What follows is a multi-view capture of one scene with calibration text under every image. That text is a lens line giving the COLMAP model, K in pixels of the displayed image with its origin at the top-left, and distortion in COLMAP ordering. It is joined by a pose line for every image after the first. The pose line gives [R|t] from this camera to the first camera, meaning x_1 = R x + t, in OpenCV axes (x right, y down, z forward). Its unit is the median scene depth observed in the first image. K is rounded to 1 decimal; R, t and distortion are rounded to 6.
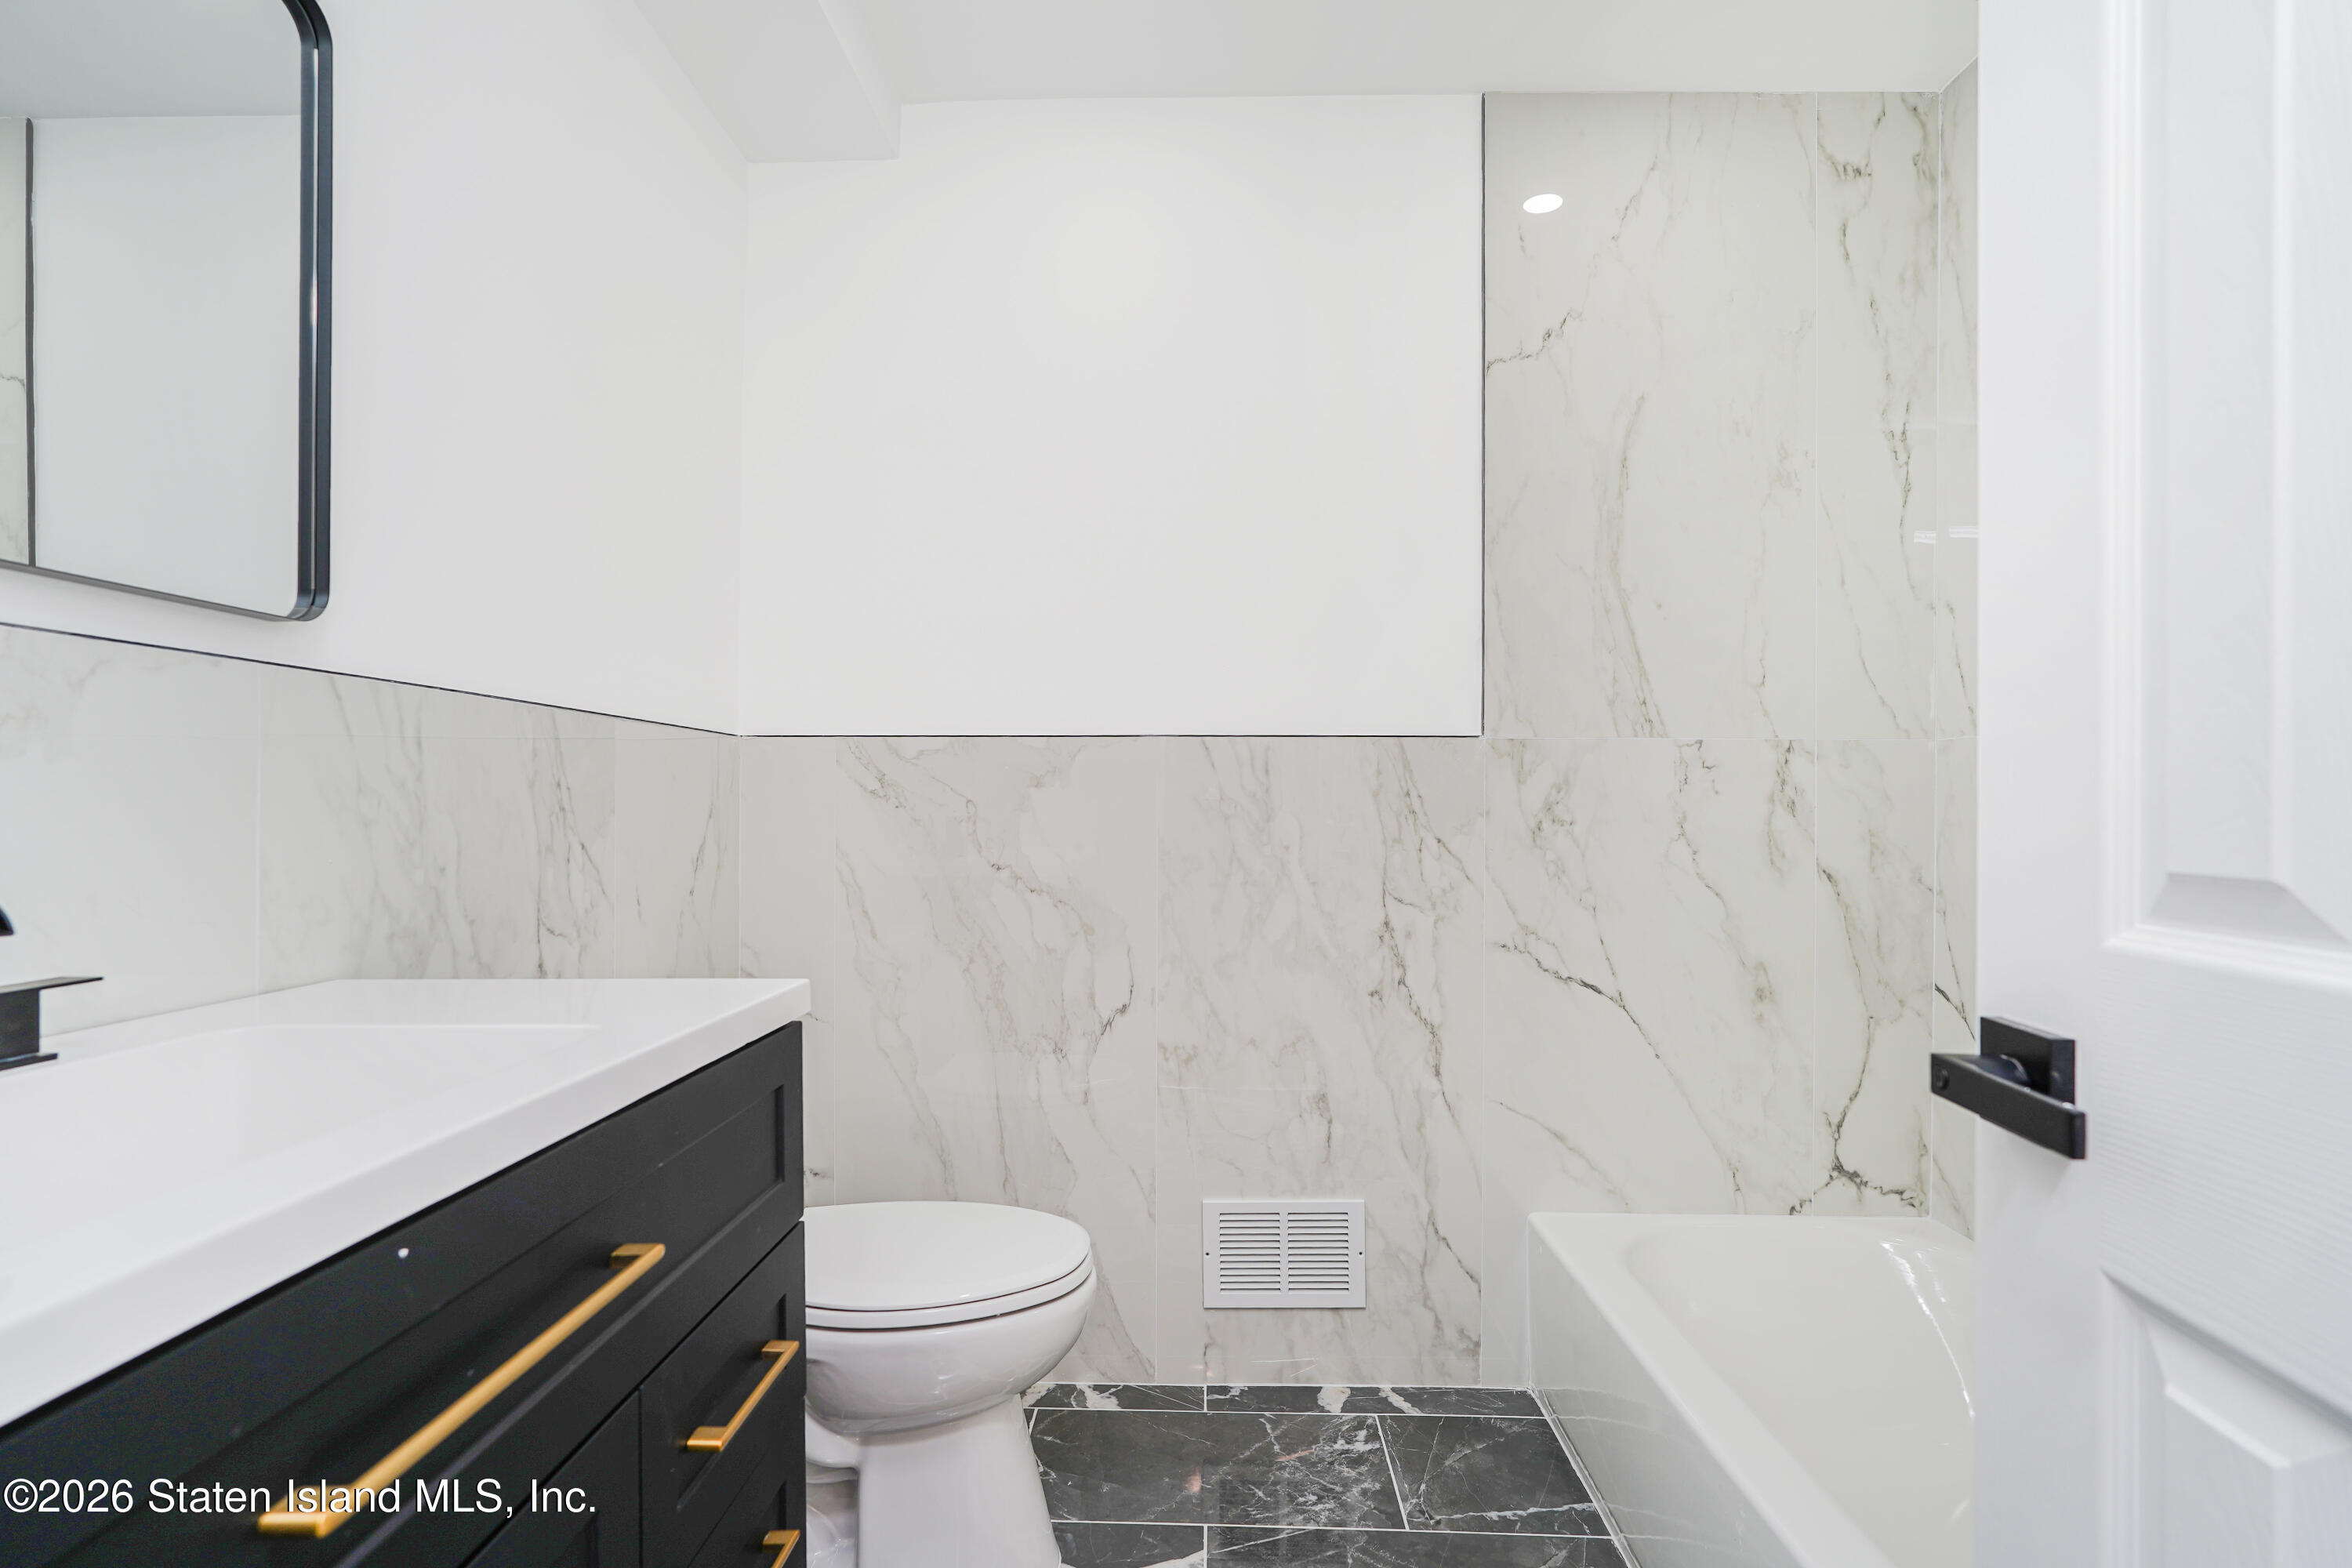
lens RADIAL K [[1038.6, 0, 1176.2], [0, 1038.6, 786.1], [0, 0, 1]] dist [-0.017208, 0.010169]
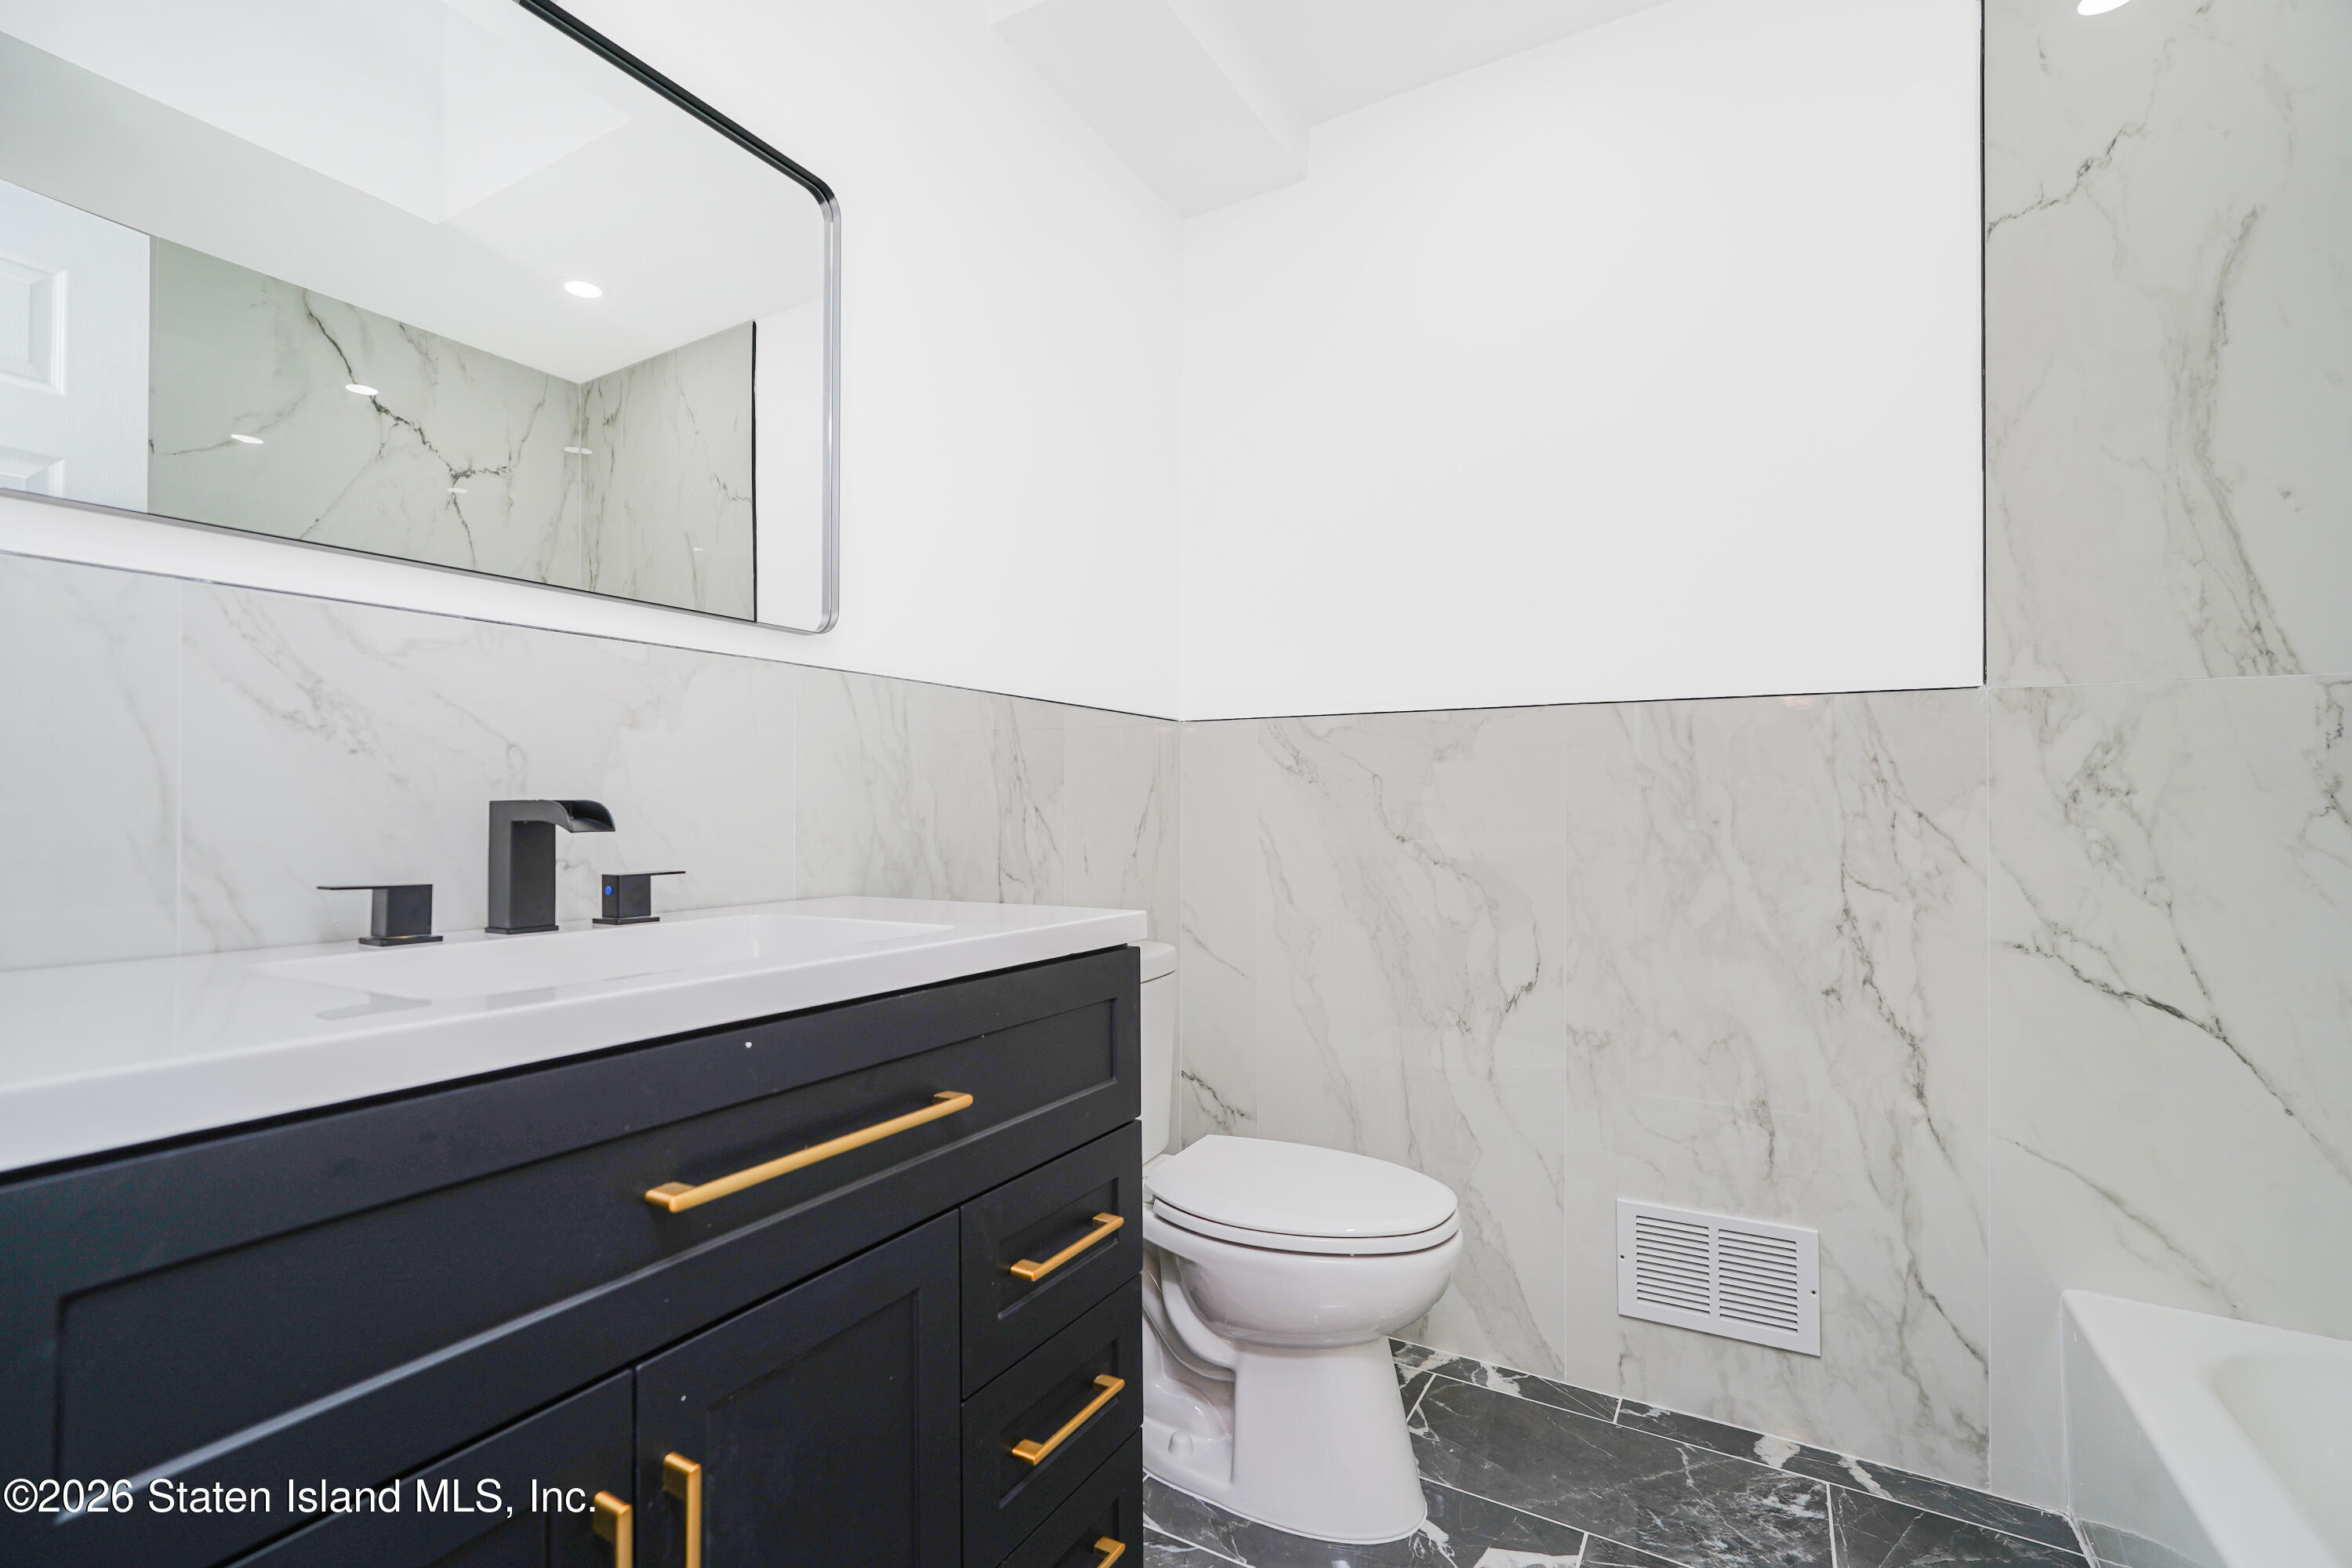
lens RADIAL K [[1038.6, 0, 1234.8], [0, 1038.6, 792.5], [0, 0, 1]] dist [-0.017208, 0.010169]
pose [[0.885622, -0.010583, -0.464287, 0.152640], [0.008857, 0.999943, -0.005898, 0.035177], [0.464323, 0.001111, 0.885665, 0.013531]]
